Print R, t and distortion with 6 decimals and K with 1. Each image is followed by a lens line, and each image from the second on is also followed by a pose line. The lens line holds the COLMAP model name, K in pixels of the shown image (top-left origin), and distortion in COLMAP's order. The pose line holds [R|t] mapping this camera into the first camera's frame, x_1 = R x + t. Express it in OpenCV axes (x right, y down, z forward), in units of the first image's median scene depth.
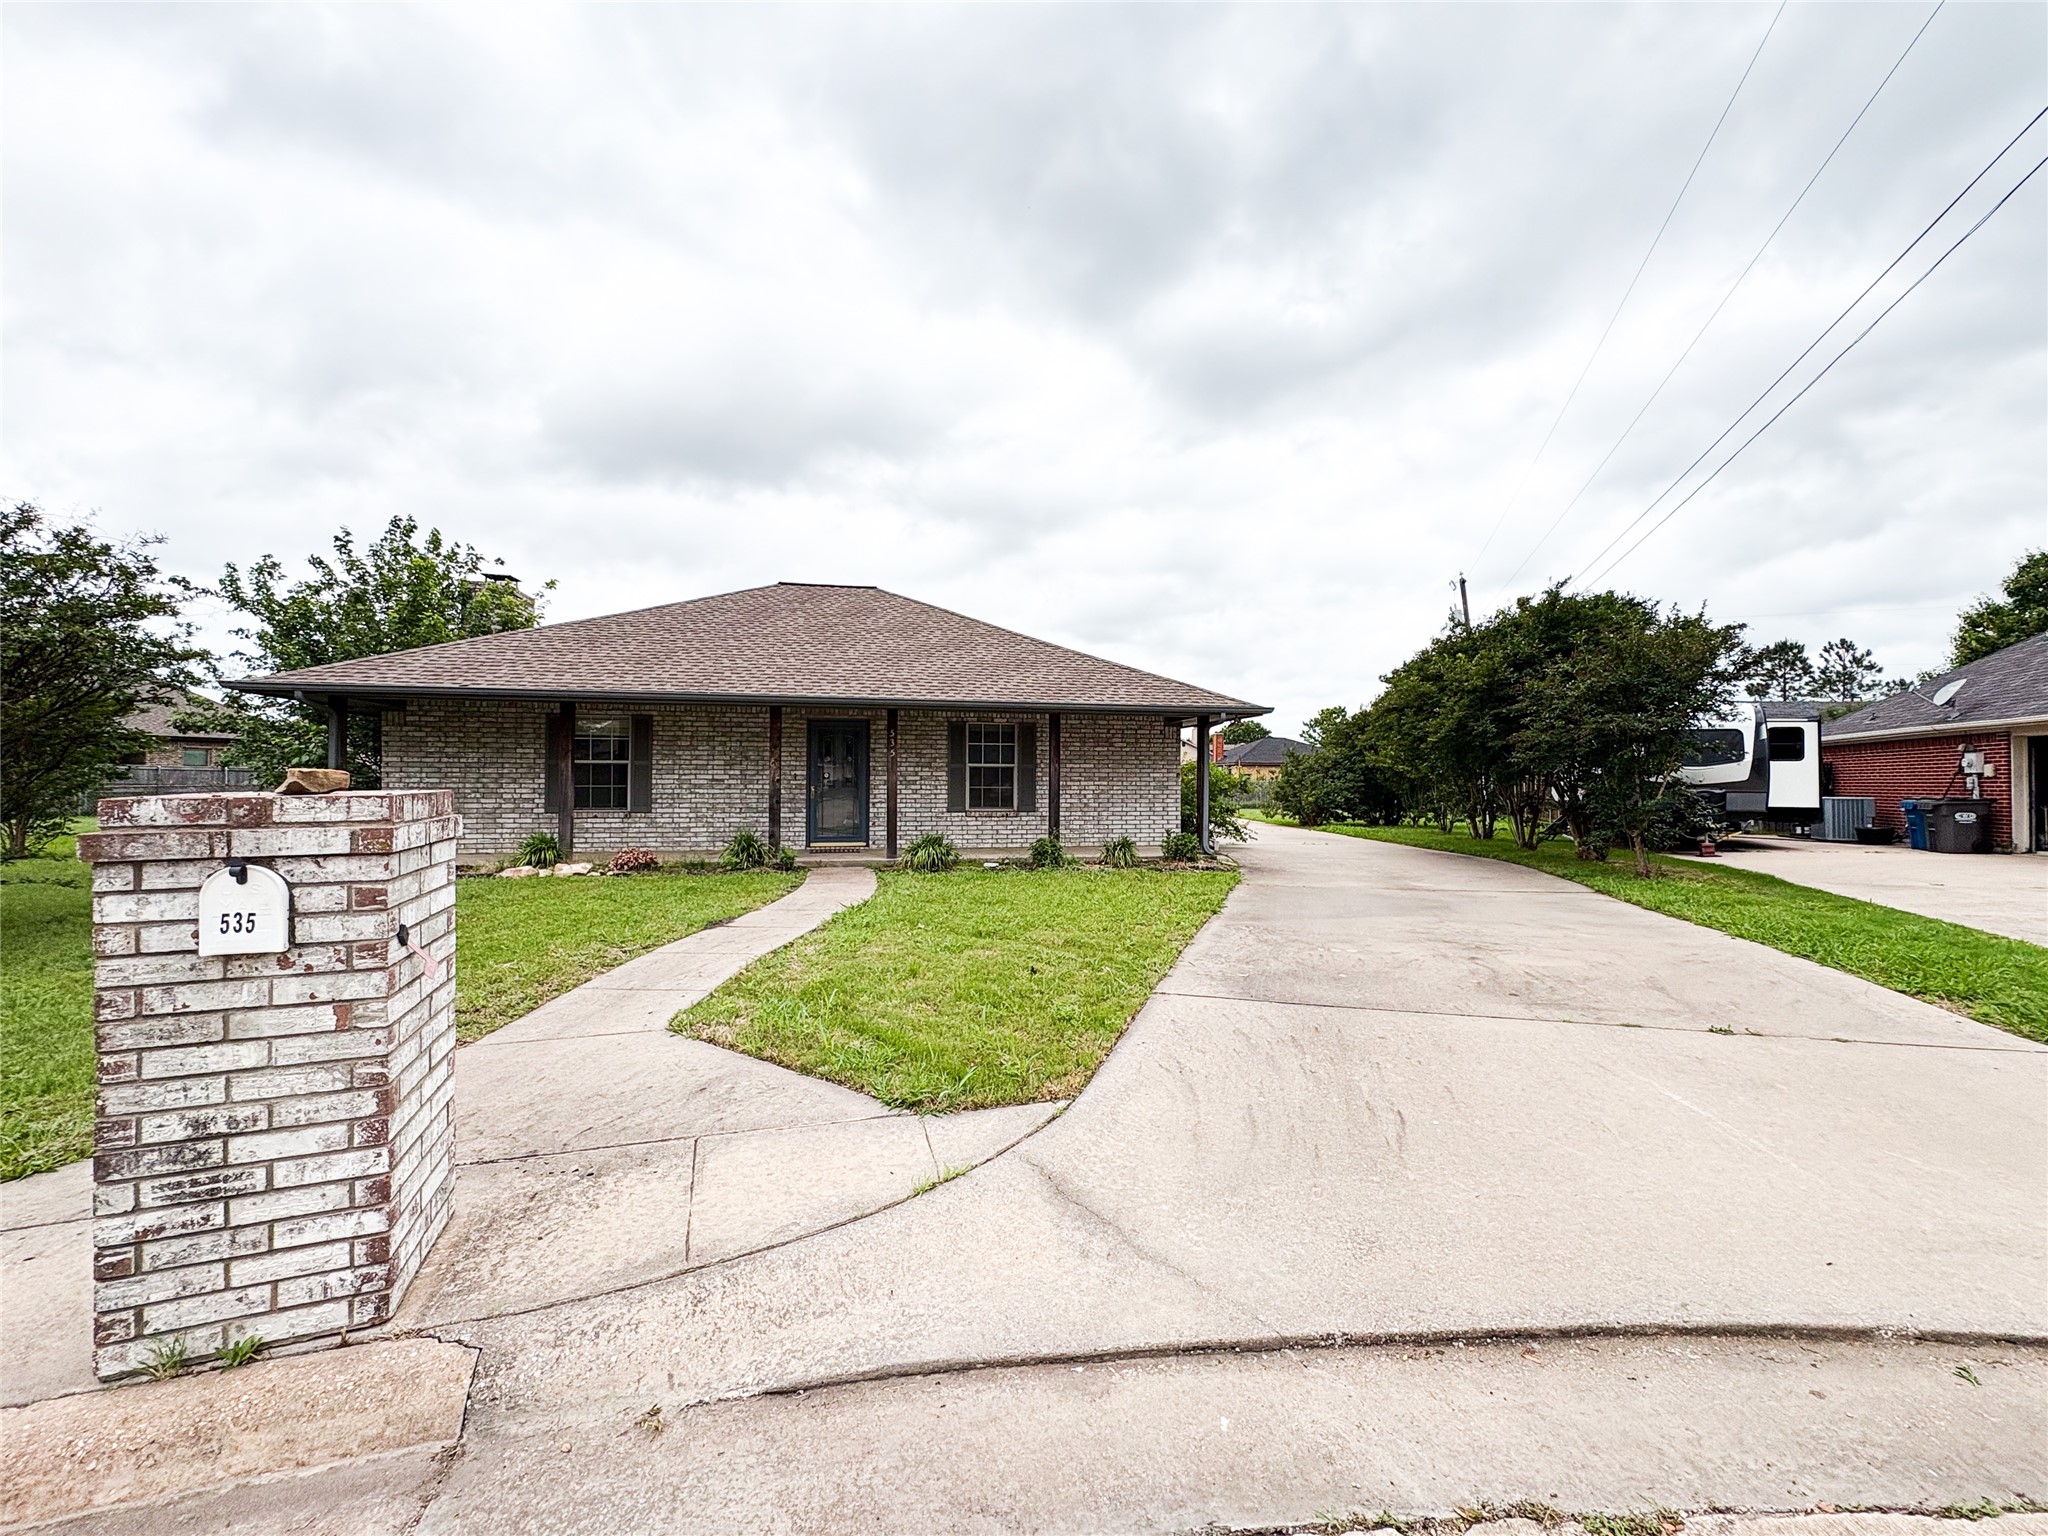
lens RADIAL K [[814.7, 0, 1021.0], [0, 814.7, 771.3], [0, 0, 1]] dist [-0.003088, 0.000041]
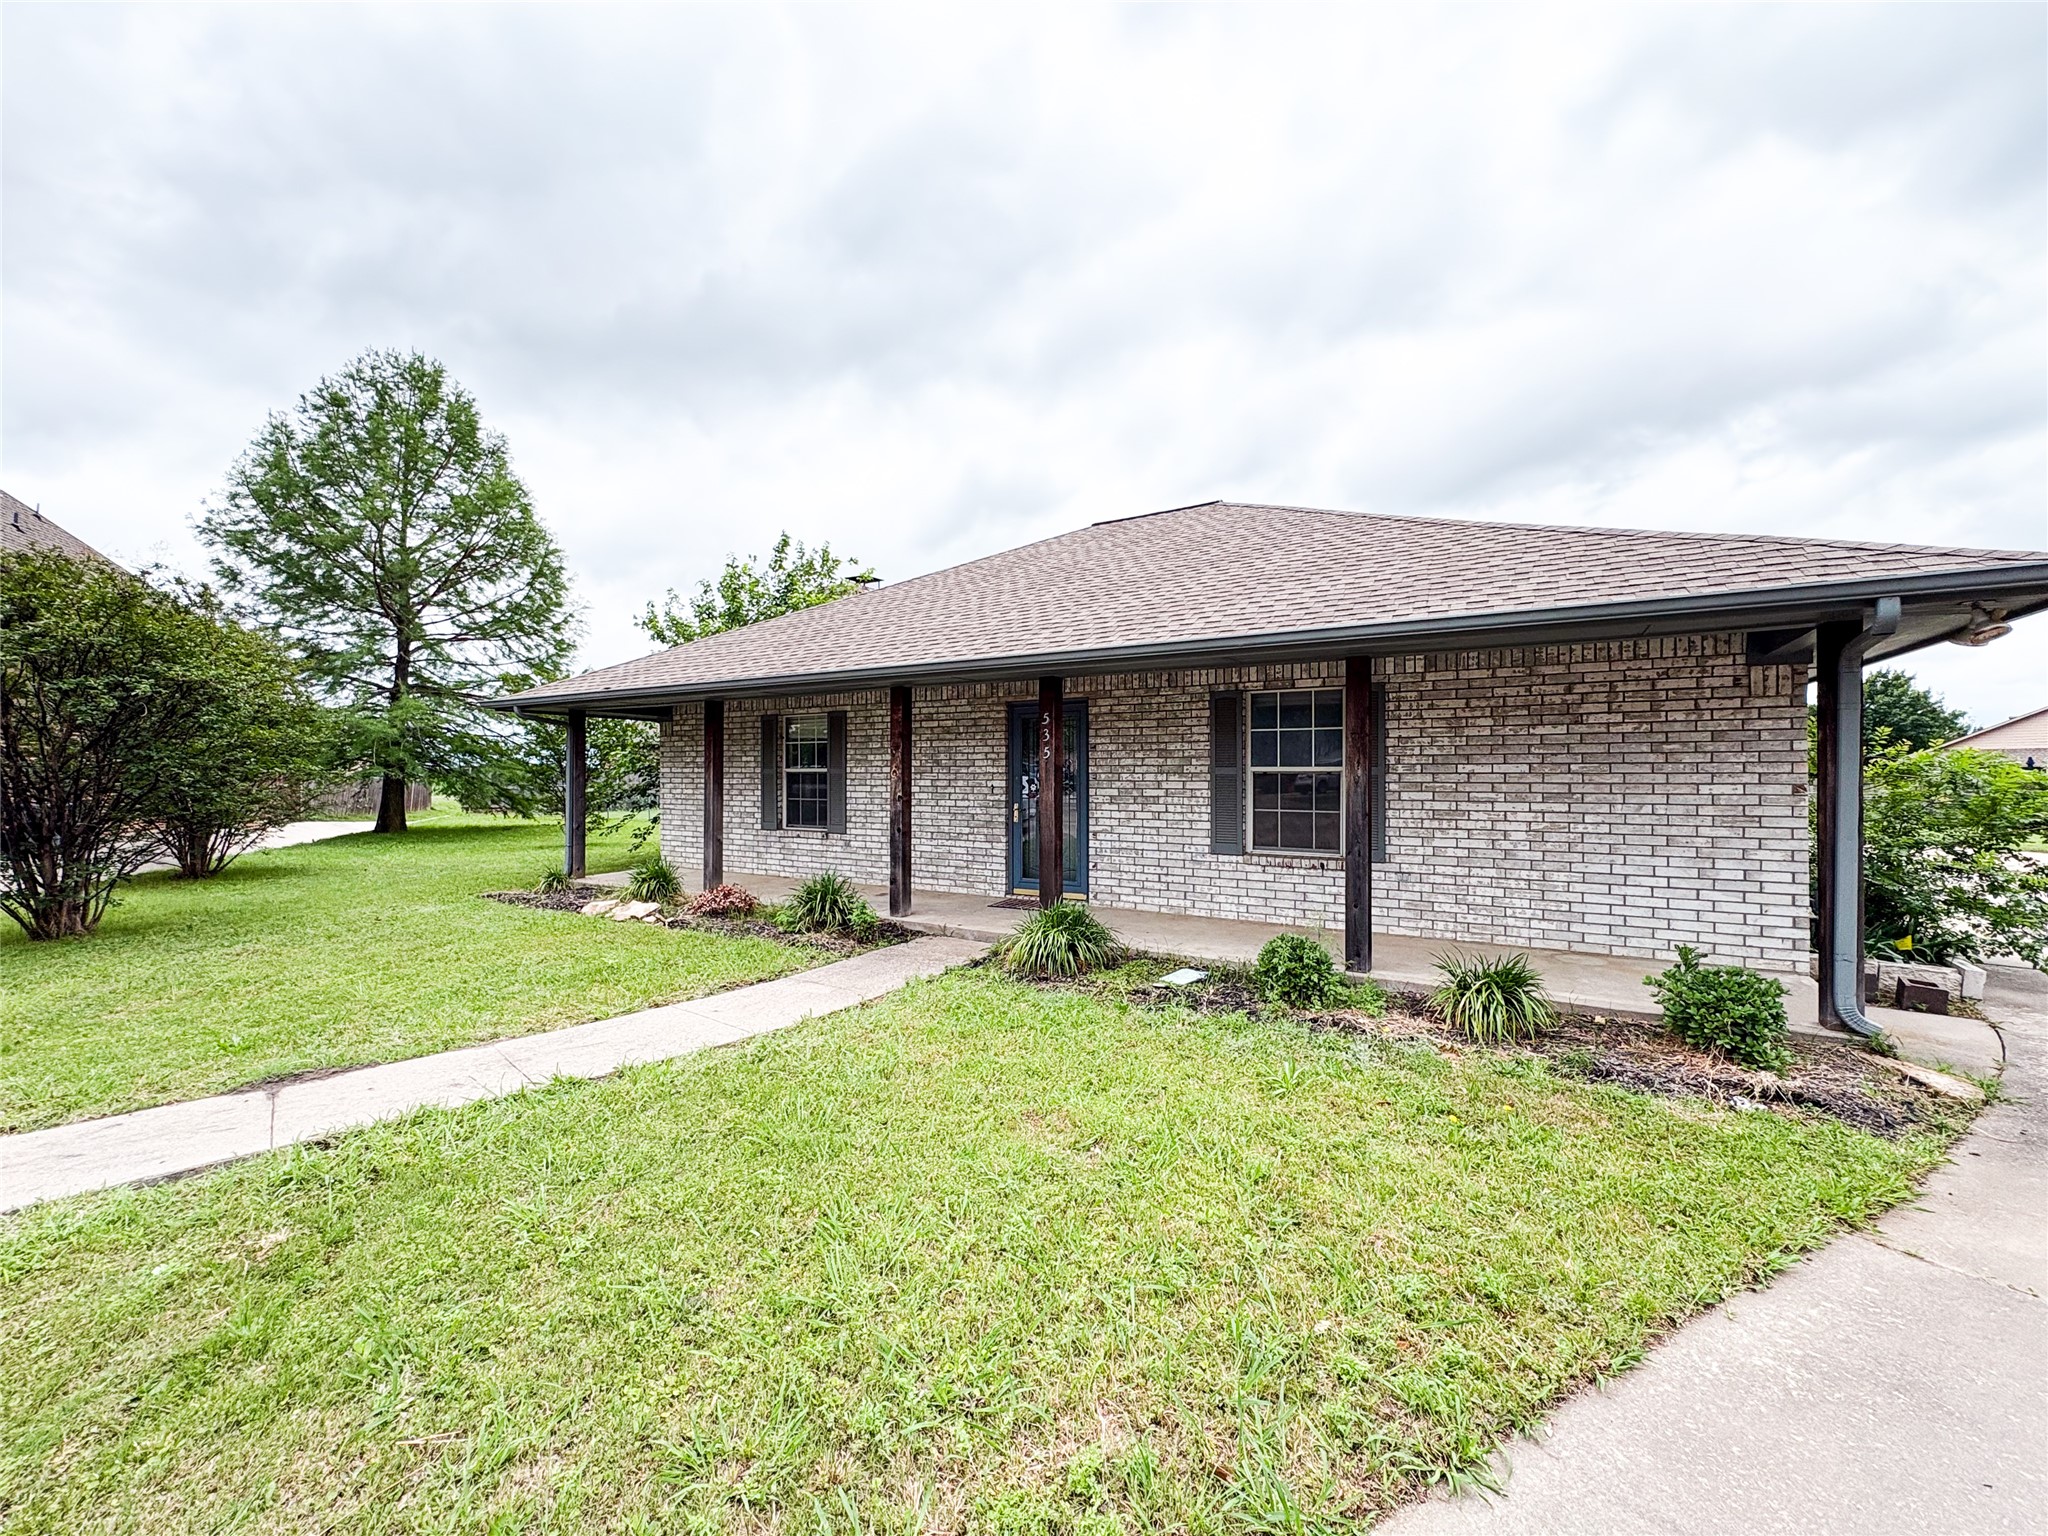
lens RADIAL K [[814.7, 0, 1020.0], [0, 814.7, 764.4], [0, 0, 1]] dist [-0.003088, 0.000041]
pose [[0.738594, -0.012189, -0.674041, 0.203089], [0.012283, 0.999914, -0.004623, -0.011209], [0.674039, -0.004865, 0.738680, 0.529181]]
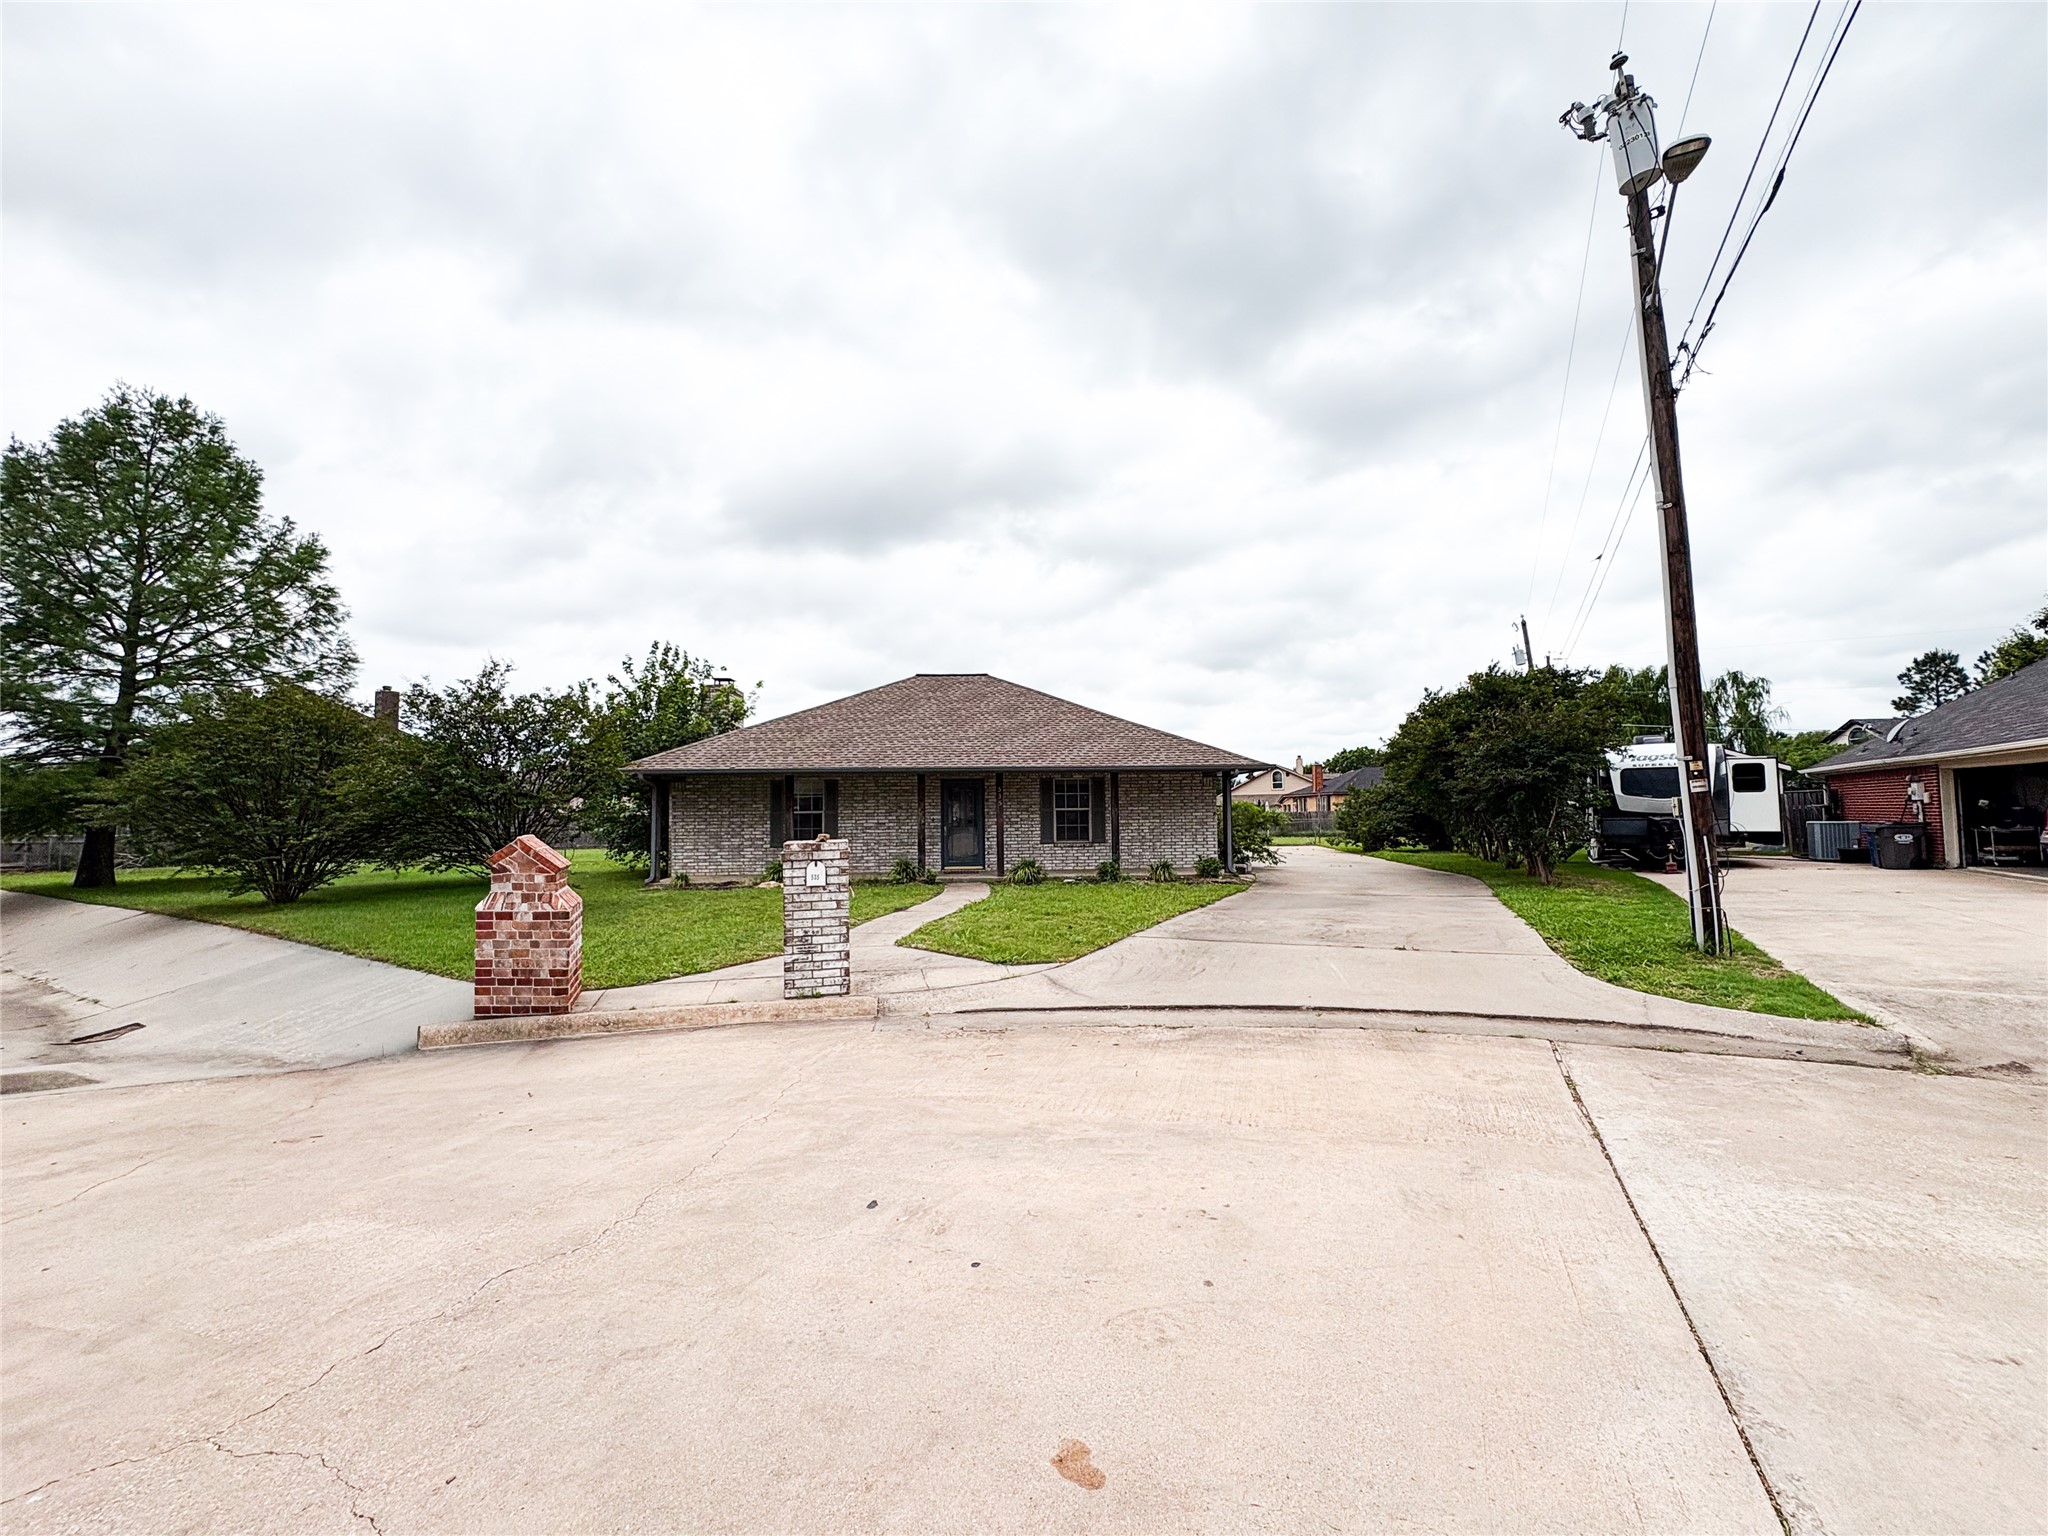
lens RADIAL K [[814.7, 0, 1019.9], [0, 814.7, 769.6], [0, 0, 1]] dist [-0.003088, 0.000041]
pose [[0.989765, -0.024136, -0.140654, 0.076544], [0.018513, 0.998982, -0.041149, -0.020721], [0.141504, 0.038124, 0.989203, -0.398612]]
